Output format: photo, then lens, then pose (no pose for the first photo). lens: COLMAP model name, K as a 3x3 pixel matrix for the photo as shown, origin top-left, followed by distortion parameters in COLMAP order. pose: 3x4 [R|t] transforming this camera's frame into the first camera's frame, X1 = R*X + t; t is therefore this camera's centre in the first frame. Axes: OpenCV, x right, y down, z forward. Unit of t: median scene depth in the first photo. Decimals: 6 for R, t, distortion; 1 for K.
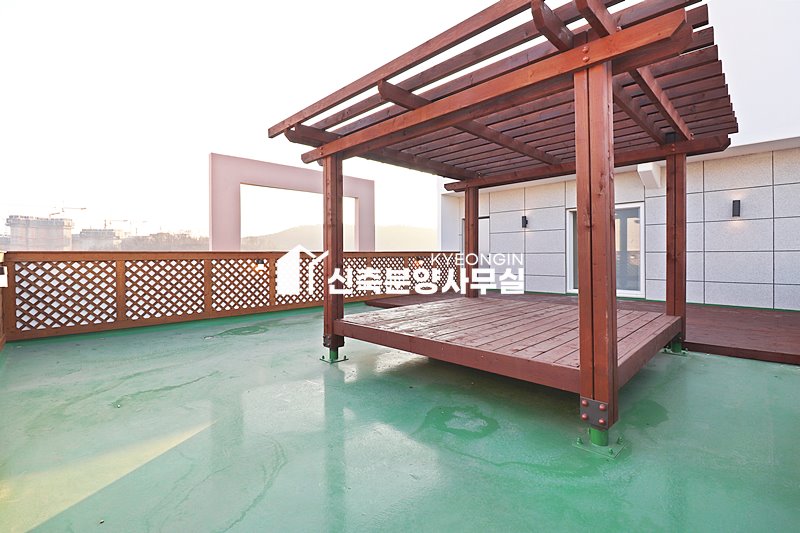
lens RADIAL K [[372.0, 0, 400.2], [0, 372.0, 258.5], [0, 0, 1]] dist [-0.005173, -0.011656]
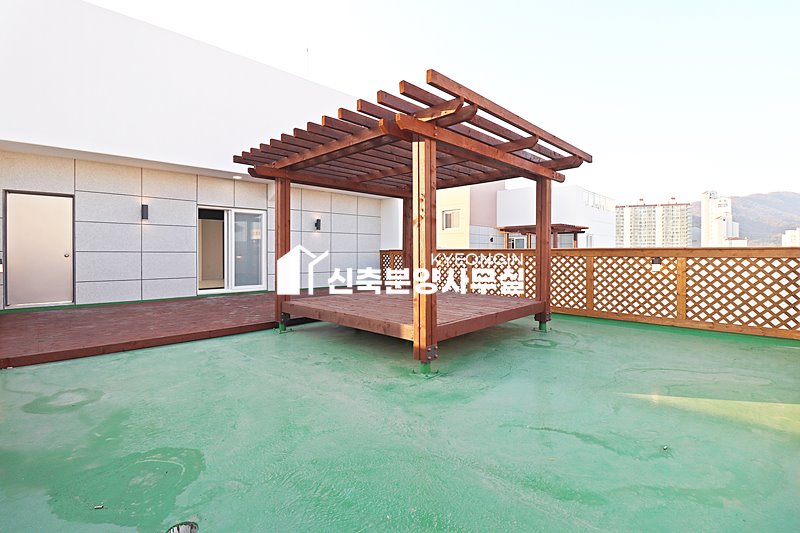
lens RADIAL K [[372.0, 0, 400.2], [0, 372.0, 258.5], [0, 0, 1]] dist [-0.005173, -0.011656]
pose [[-0.011061, -0.008983, 0.999898, -1.297143], [0.006794, 0.999936, 0.009059, -0.008107], [-0.999916, 0.006894, -0.010999, 1.326834]]
